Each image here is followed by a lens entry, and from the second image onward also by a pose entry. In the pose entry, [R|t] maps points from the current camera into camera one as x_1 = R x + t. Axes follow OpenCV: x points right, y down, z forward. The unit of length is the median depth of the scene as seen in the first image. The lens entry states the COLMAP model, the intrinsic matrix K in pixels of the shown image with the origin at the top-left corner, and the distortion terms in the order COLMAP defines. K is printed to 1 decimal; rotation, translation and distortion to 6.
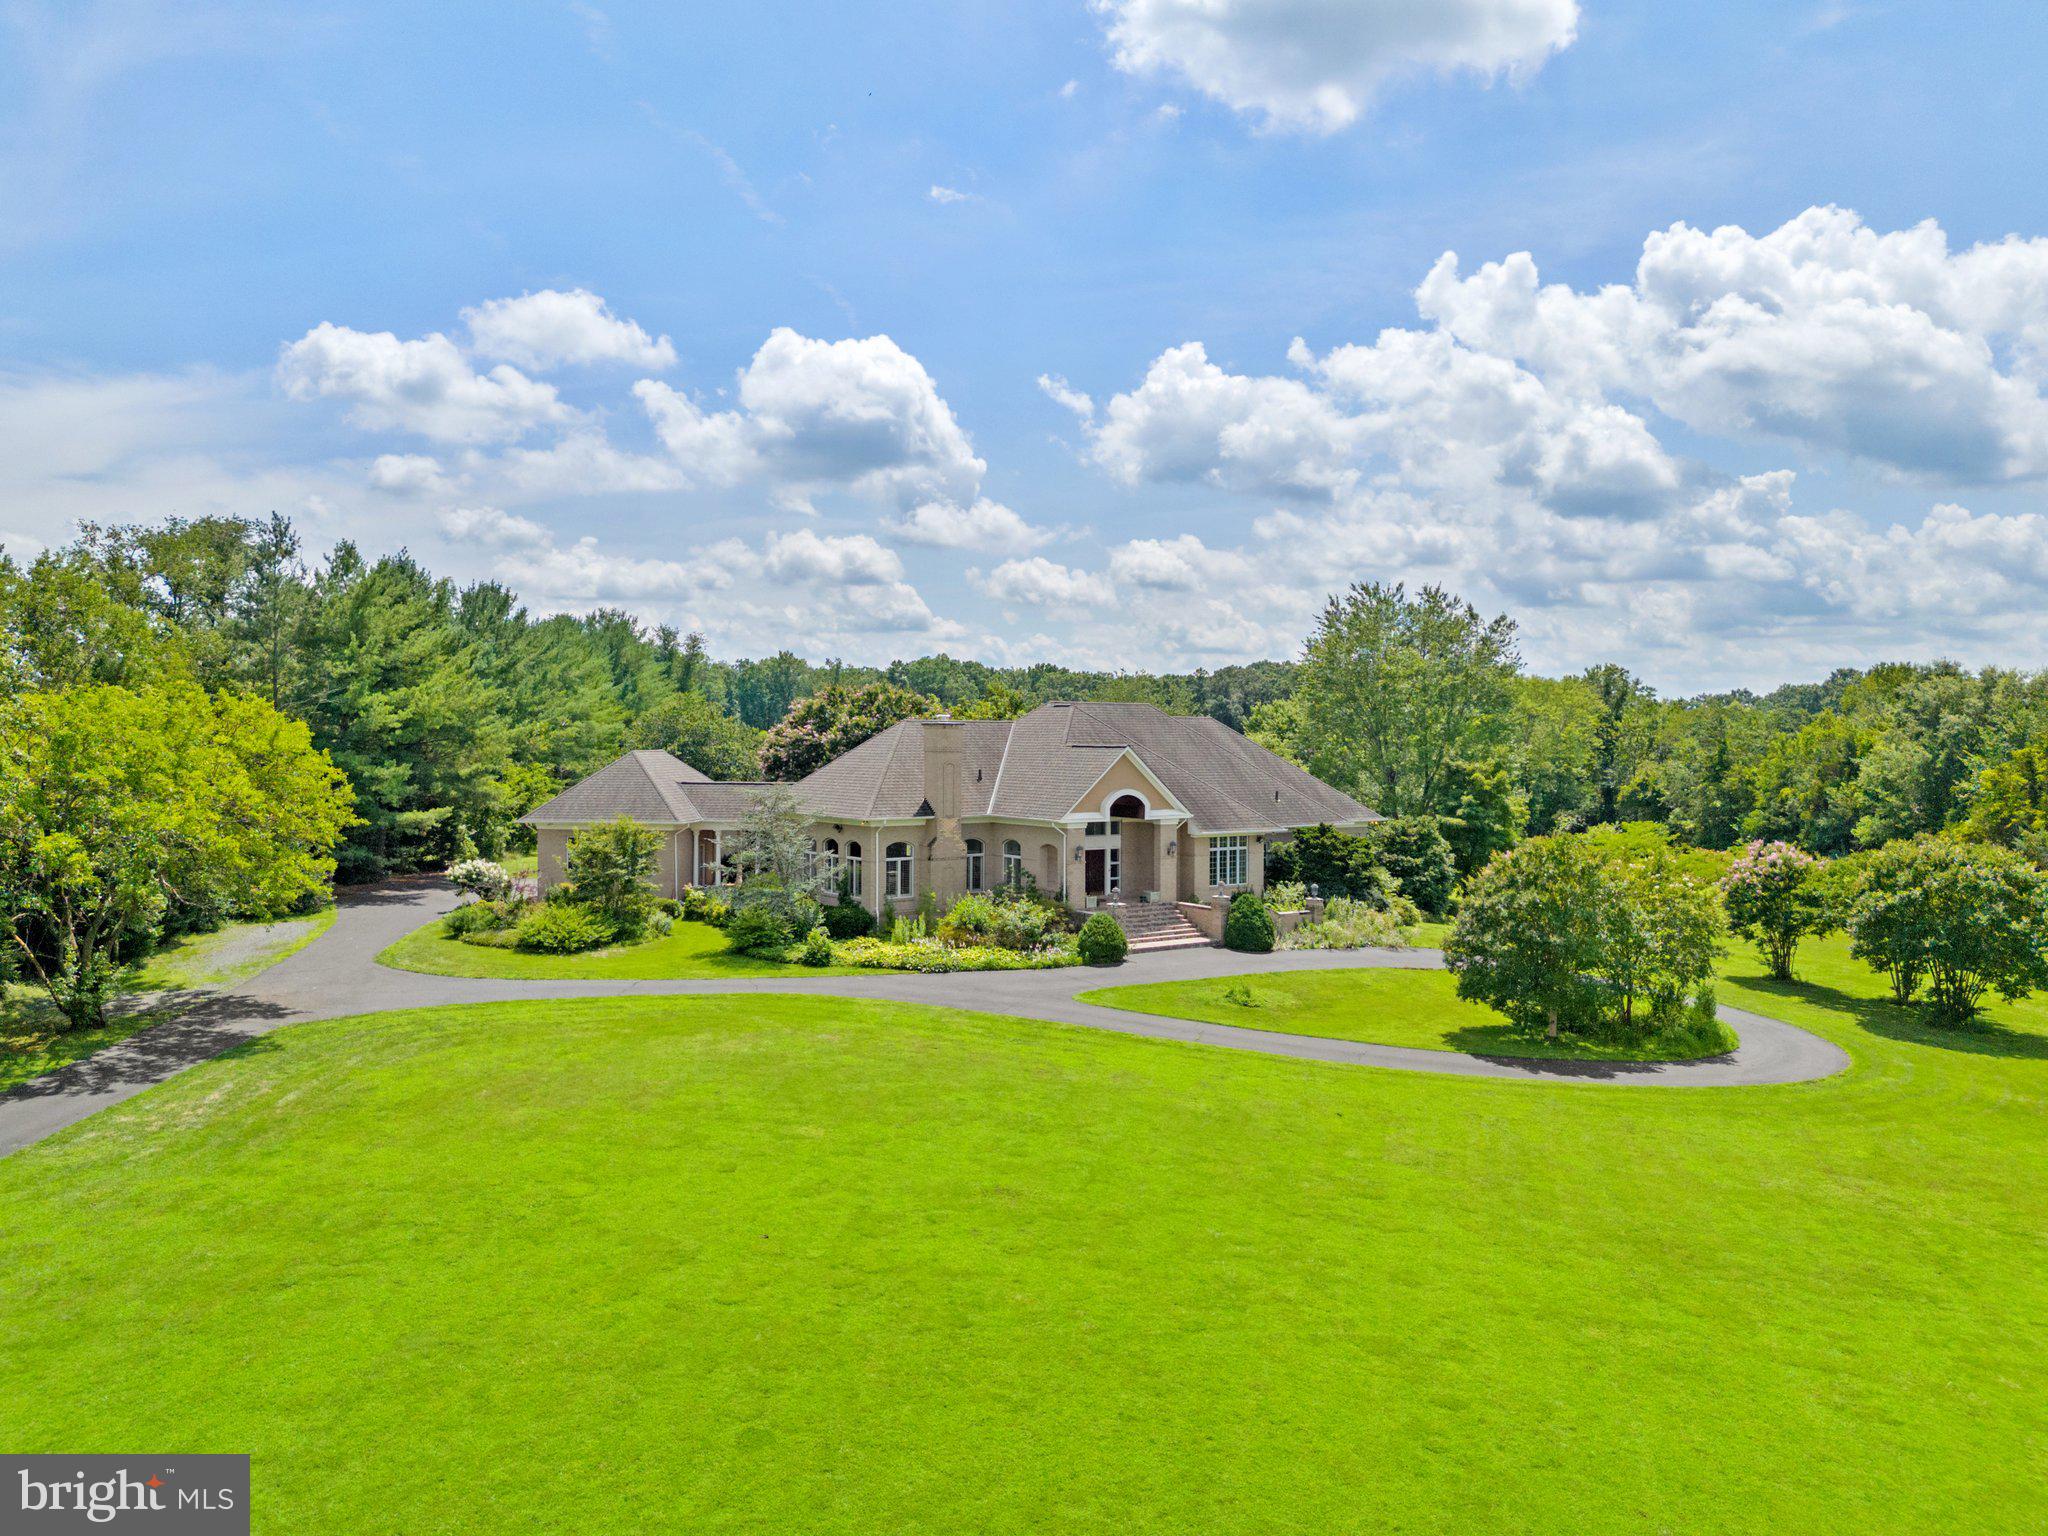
lens RADIAL K [[1482.1, 0, 1040.0], [0, 1482.1, 773.2], [0, 0, 1]] dist [0.051791, -0.038979]
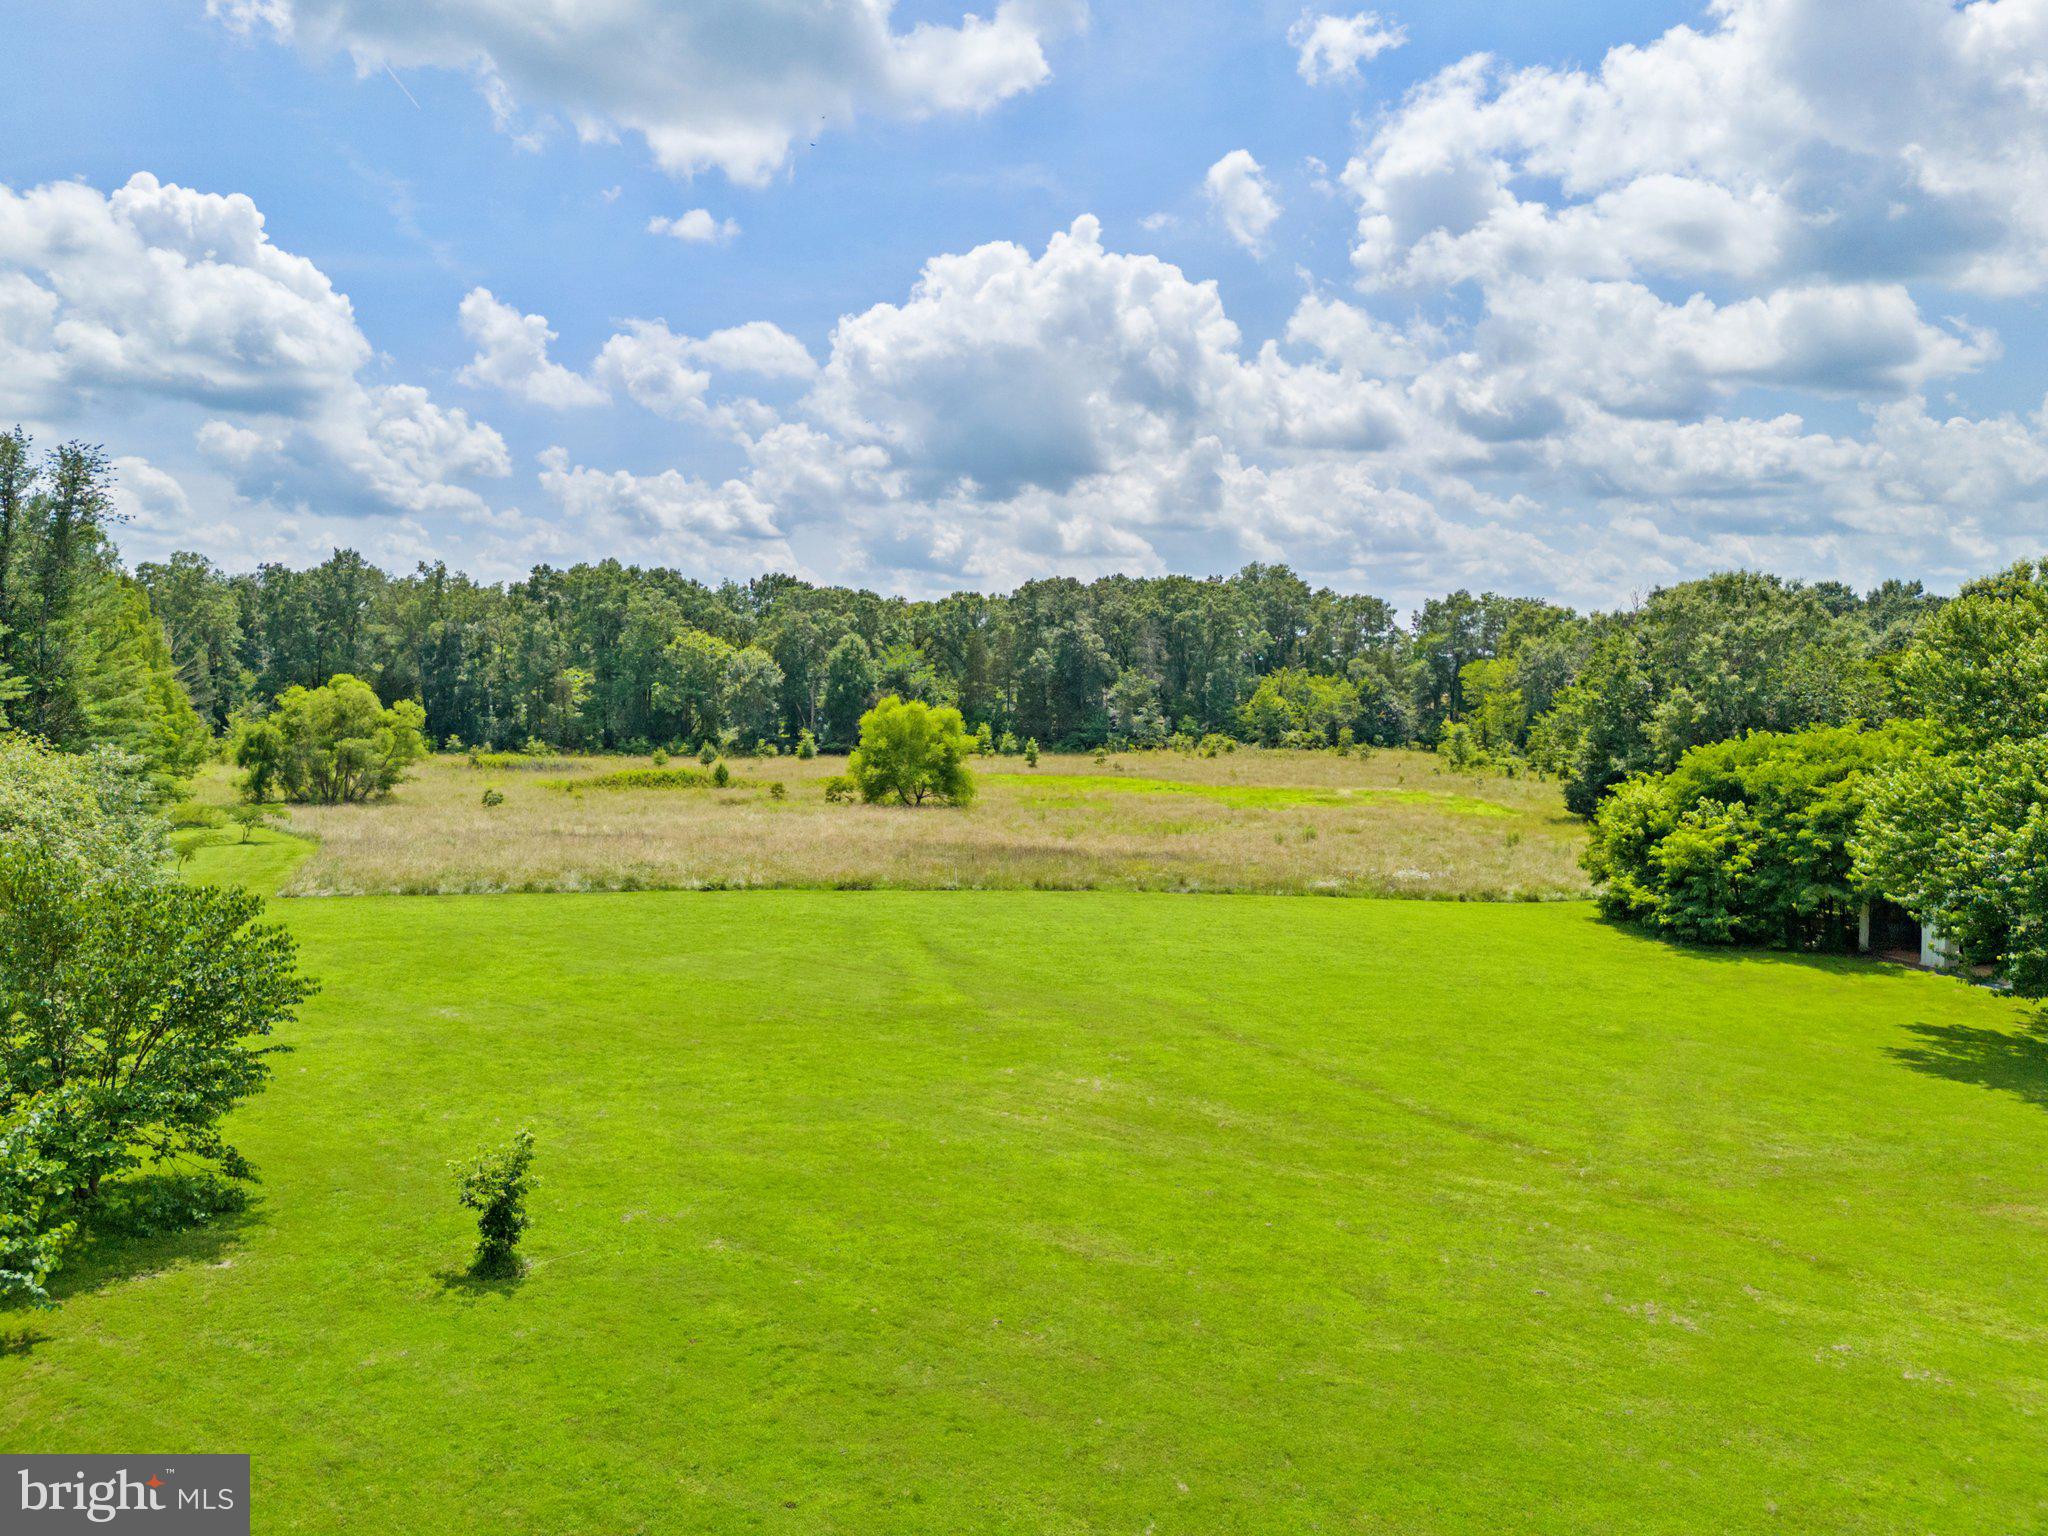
lens RADIAL K [[1482.1, 0, 1025.7], [0, 1482.1, 755.4], [0, 0, 1]] dist [0.051791, -0.038979]
pose [[0.969463, -0.023363, 0.244122, -0.277924], [0.013697, 0.999056, 0.041218, -0.102180], [-0.244855, -0.036616, 0.968868, 1.760144]]
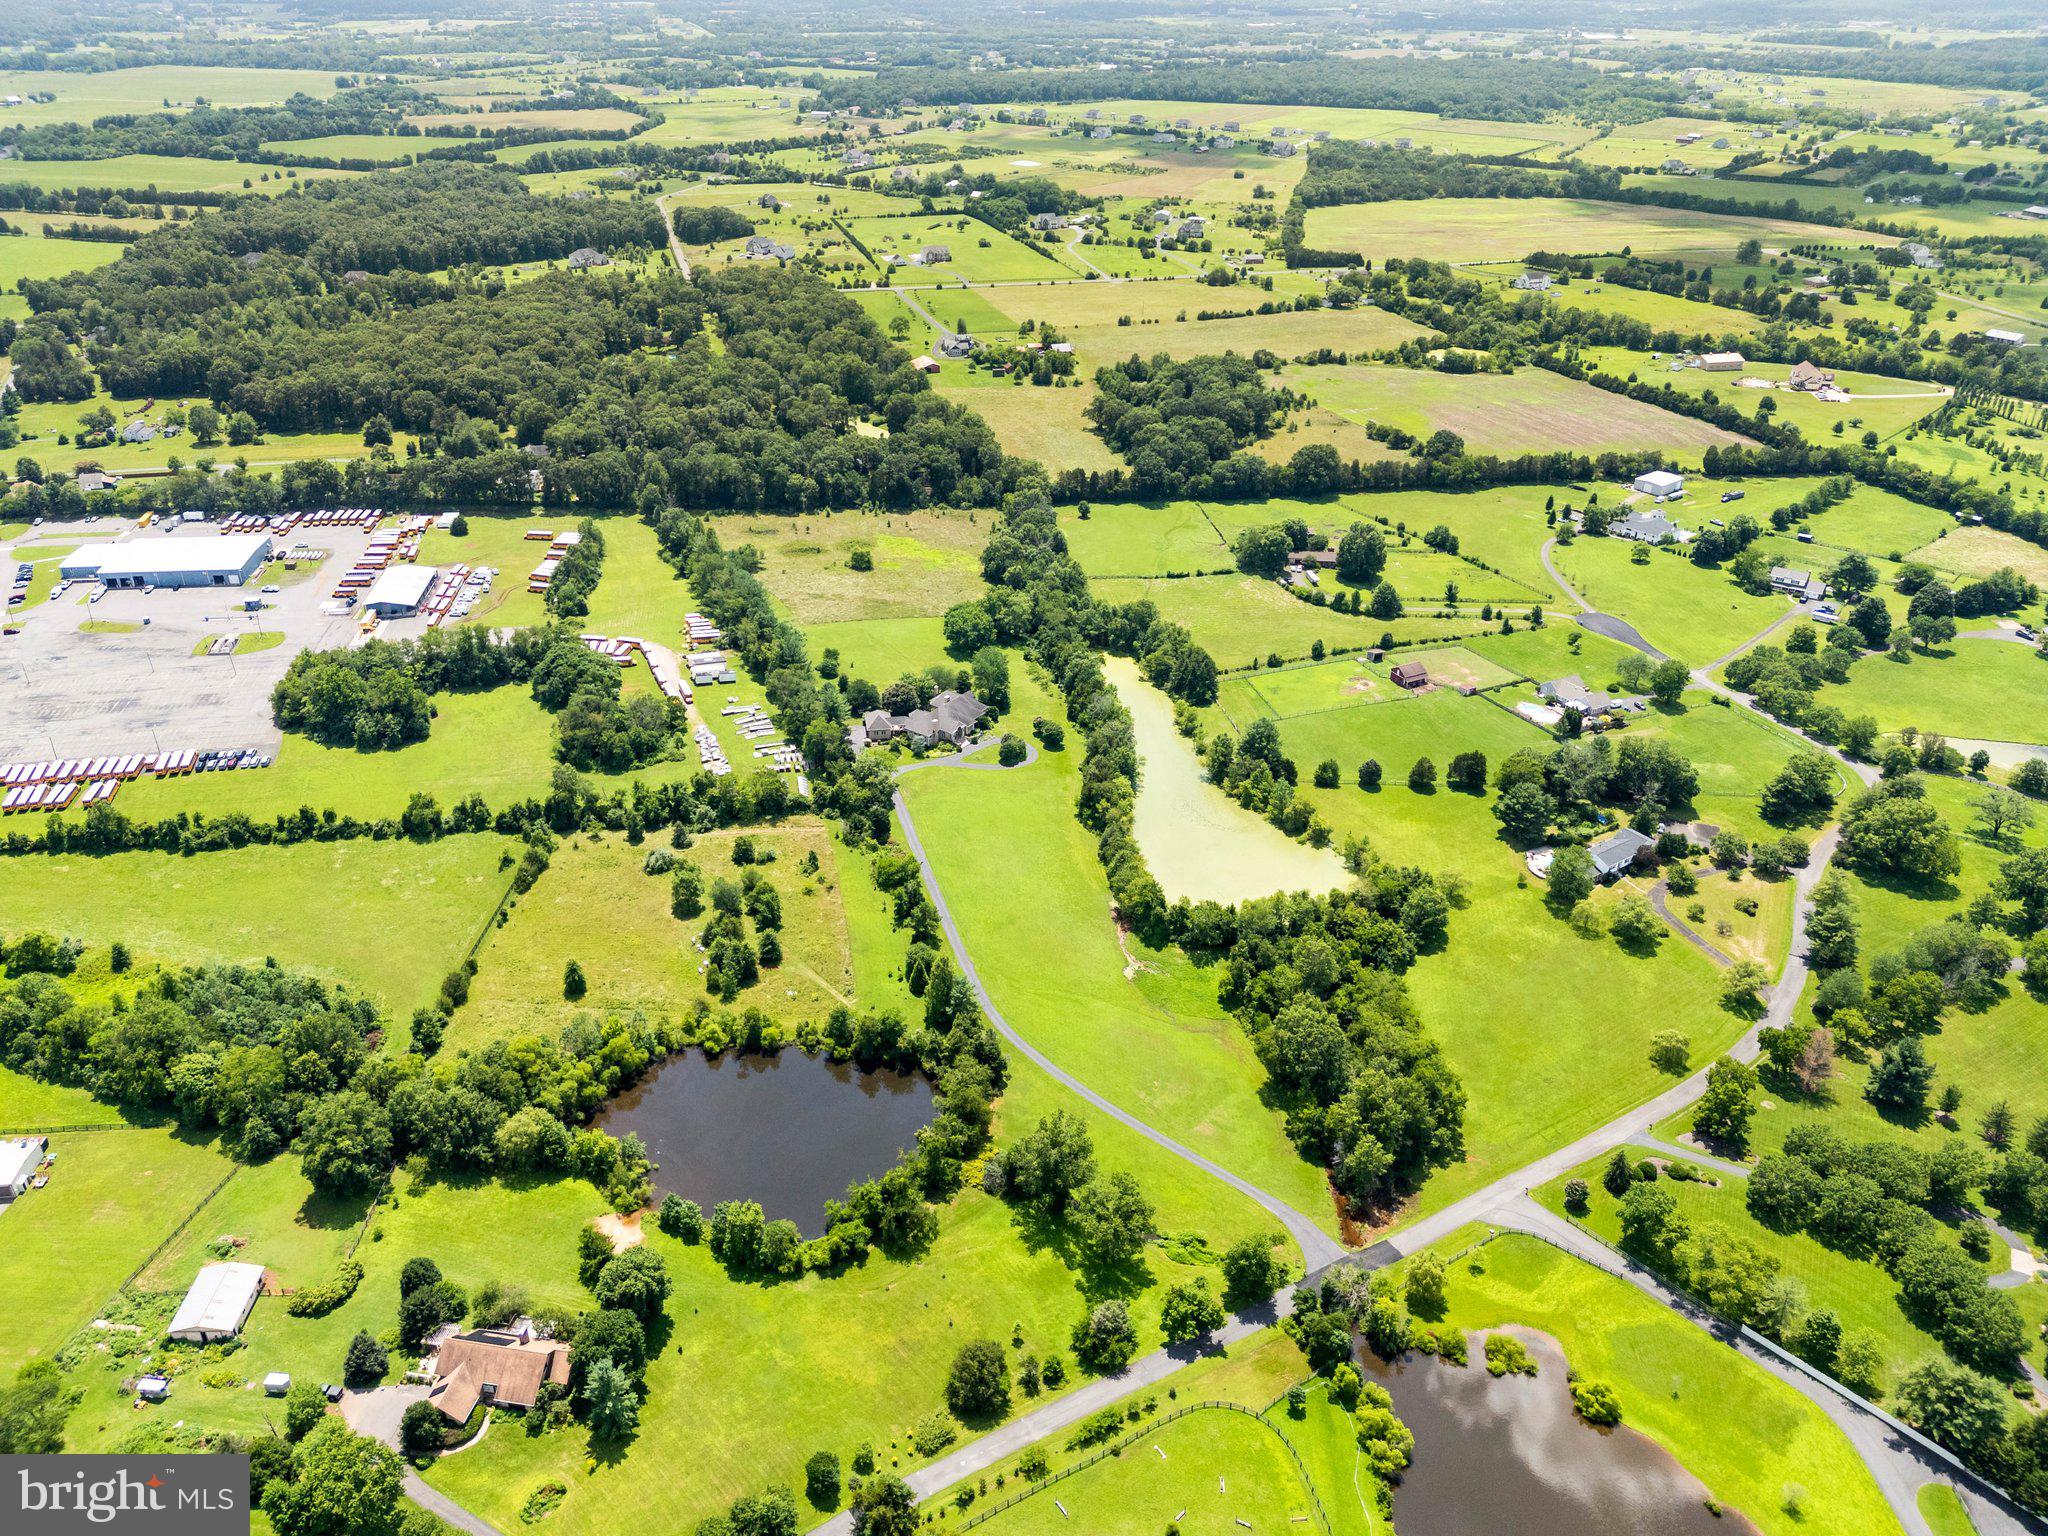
lens RADIAL K [[1482.1, 0, 1022.2], [0, 1482.1, 768.6], [0, 0, 1]] dist [0.051791, -0.038979]
pose [[0.959839, -0.122276, 0.252503, -1.550134], [-0.008180, 0.887444, 0.460844, -3.248671], [-0.280432, -0.444401, 0.850803, -5.564055]]
